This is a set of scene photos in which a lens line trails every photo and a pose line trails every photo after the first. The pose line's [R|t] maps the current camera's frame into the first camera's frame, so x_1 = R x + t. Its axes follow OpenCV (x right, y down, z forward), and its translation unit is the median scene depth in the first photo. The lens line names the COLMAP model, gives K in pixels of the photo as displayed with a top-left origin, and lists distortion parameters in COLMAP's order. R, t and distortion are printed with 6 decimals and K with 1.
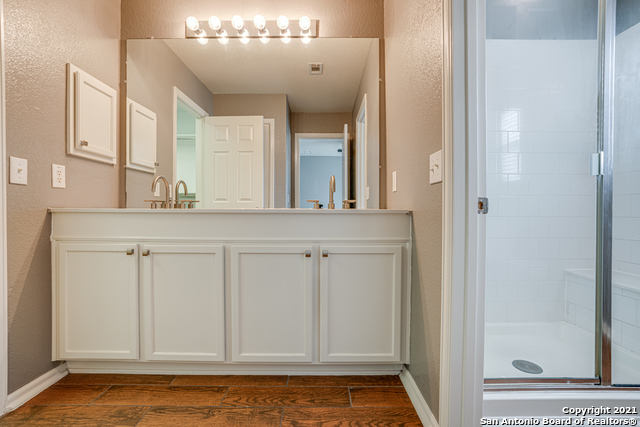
lens RADIAL K [[292.1, 0, 318.4], [0, 292.1, 208.5], [0, 0, 1]] dist [-0.015612, 0.001906]
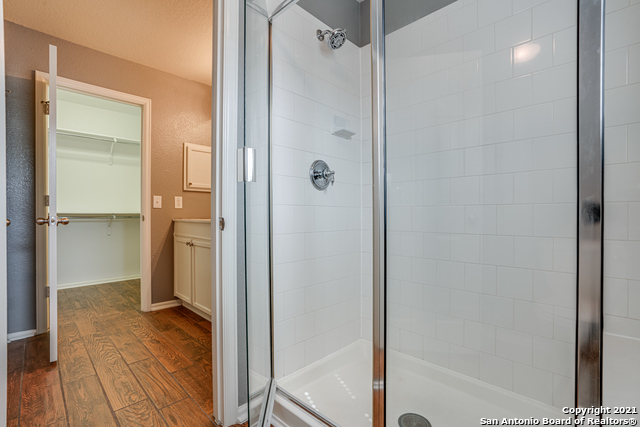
lens RADIAL K [[292.1, 0, 317.3], [0, 292.1, 217.8], [0, 0, 1]] dist [-0.015612, 0.001906]
pose [[0.709406, 0.005327, -0.704780, 1.194061], [0.006548, 0.999878, 0.014149, -0.032323], [0.704770, -0.014652, 0.709285, 0.278638]]
